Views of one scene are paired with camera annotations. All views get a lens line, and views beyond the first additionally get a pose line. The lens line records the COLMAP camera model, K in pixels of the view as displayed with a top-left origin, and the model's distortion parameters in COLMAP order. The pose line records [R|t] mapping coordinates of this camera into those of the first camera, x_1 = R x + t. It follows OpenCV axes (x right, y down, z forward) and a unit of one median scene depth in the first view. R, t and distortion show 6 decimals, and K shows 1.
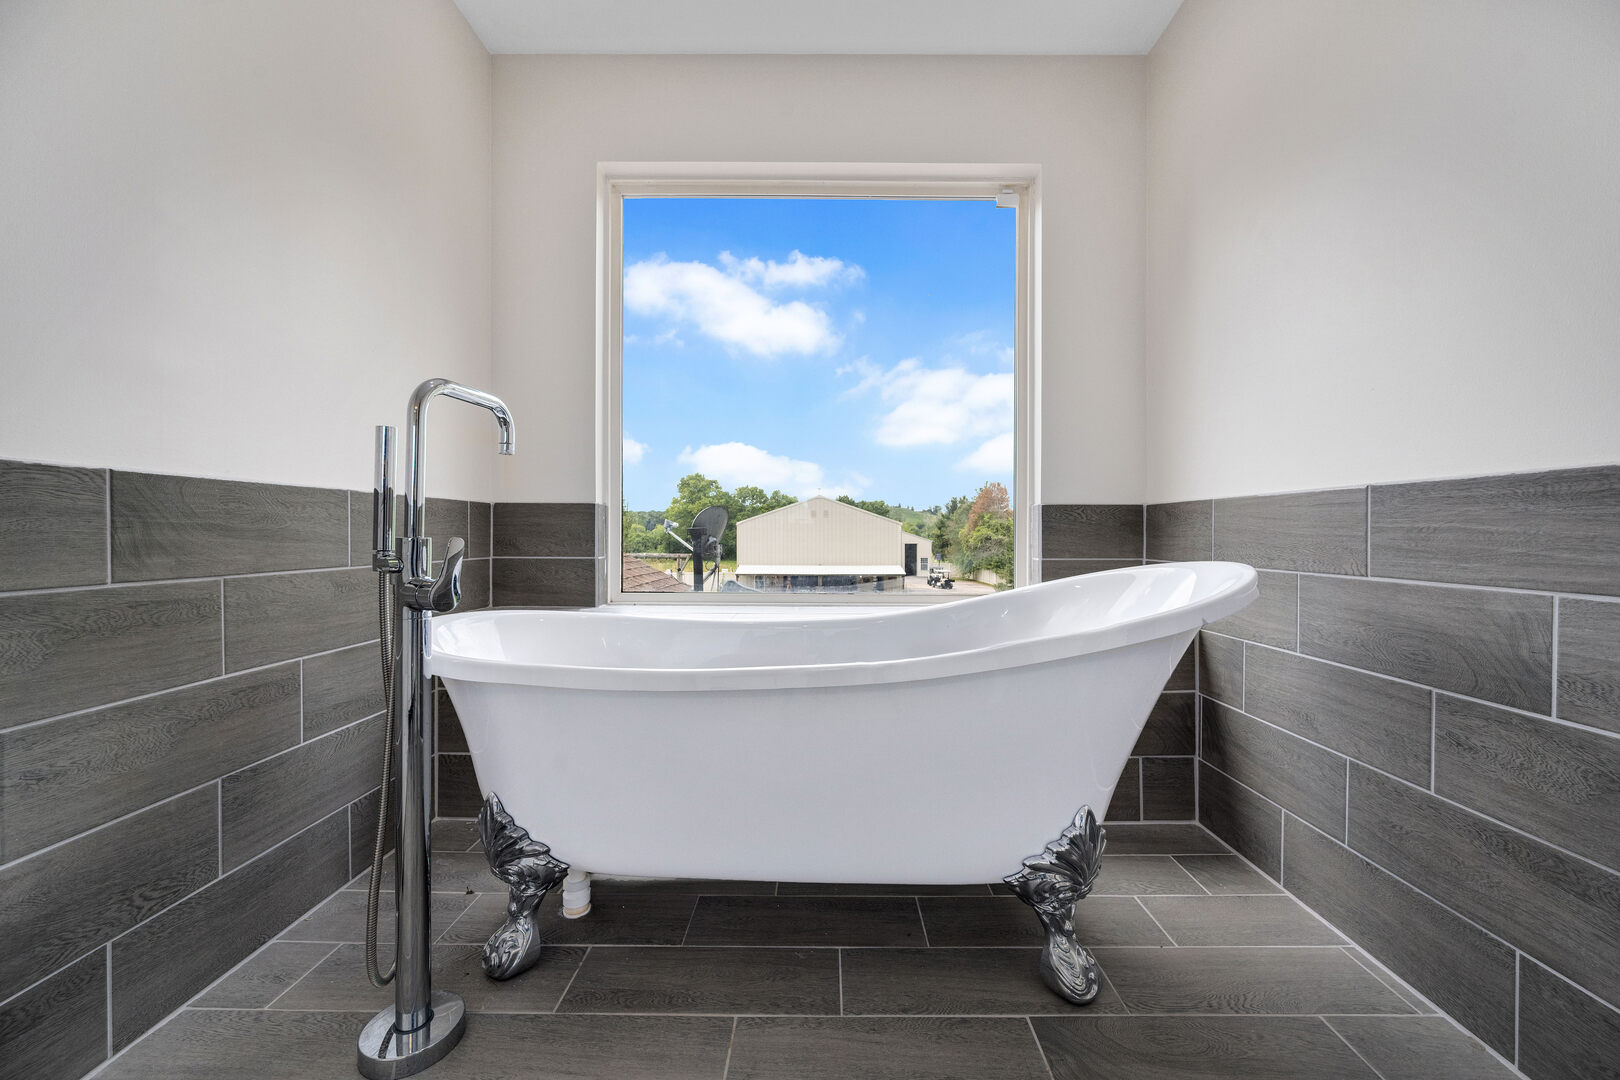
lens RADIAL K [[645.7, 0, 811.6], [0, 645.7, 536.3], [0, 0, 1]] dist [0.000722, 0.000044]
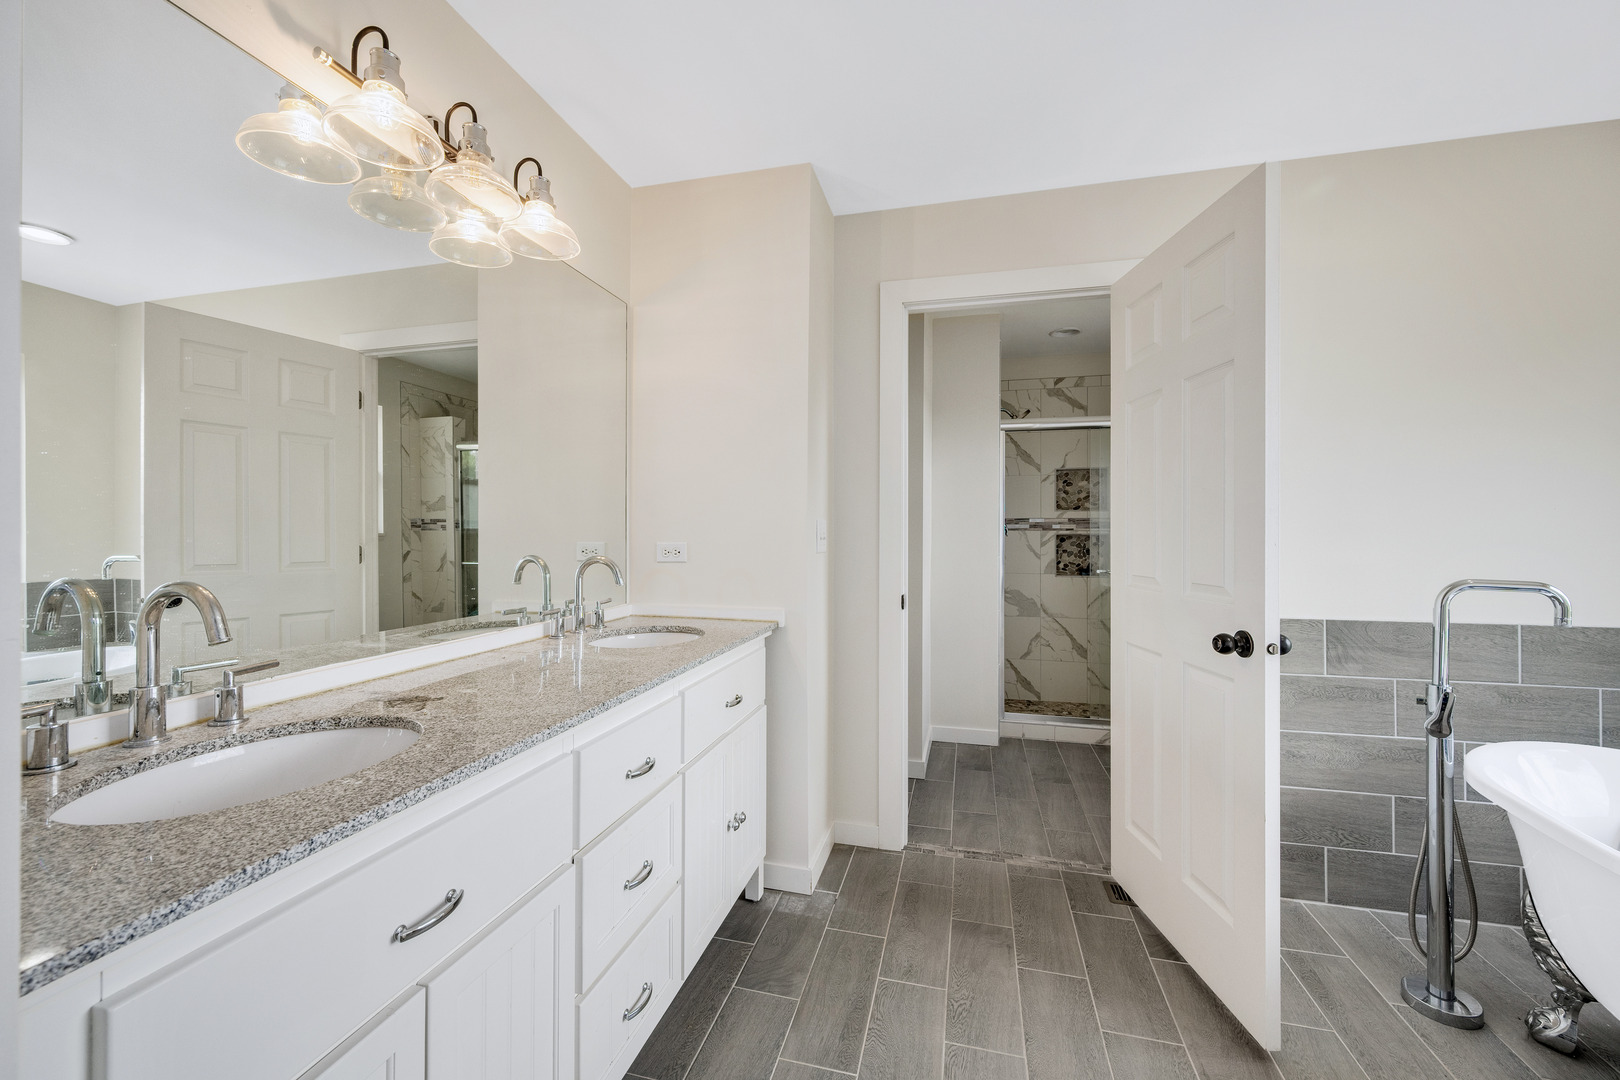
lens RADIAL K [[645.7, 0, 809.3], [0, 645.7, 529.7], [0, 0, 1]] dist [0.000722, 0.000044]
pose [[-0.231343, 0.002052, -0.972870, 1.250261], [-0.001469, 0.999996, 0.002458, -0.374981], [0.972871, 0.001998, -0.231339, -0.129457]]
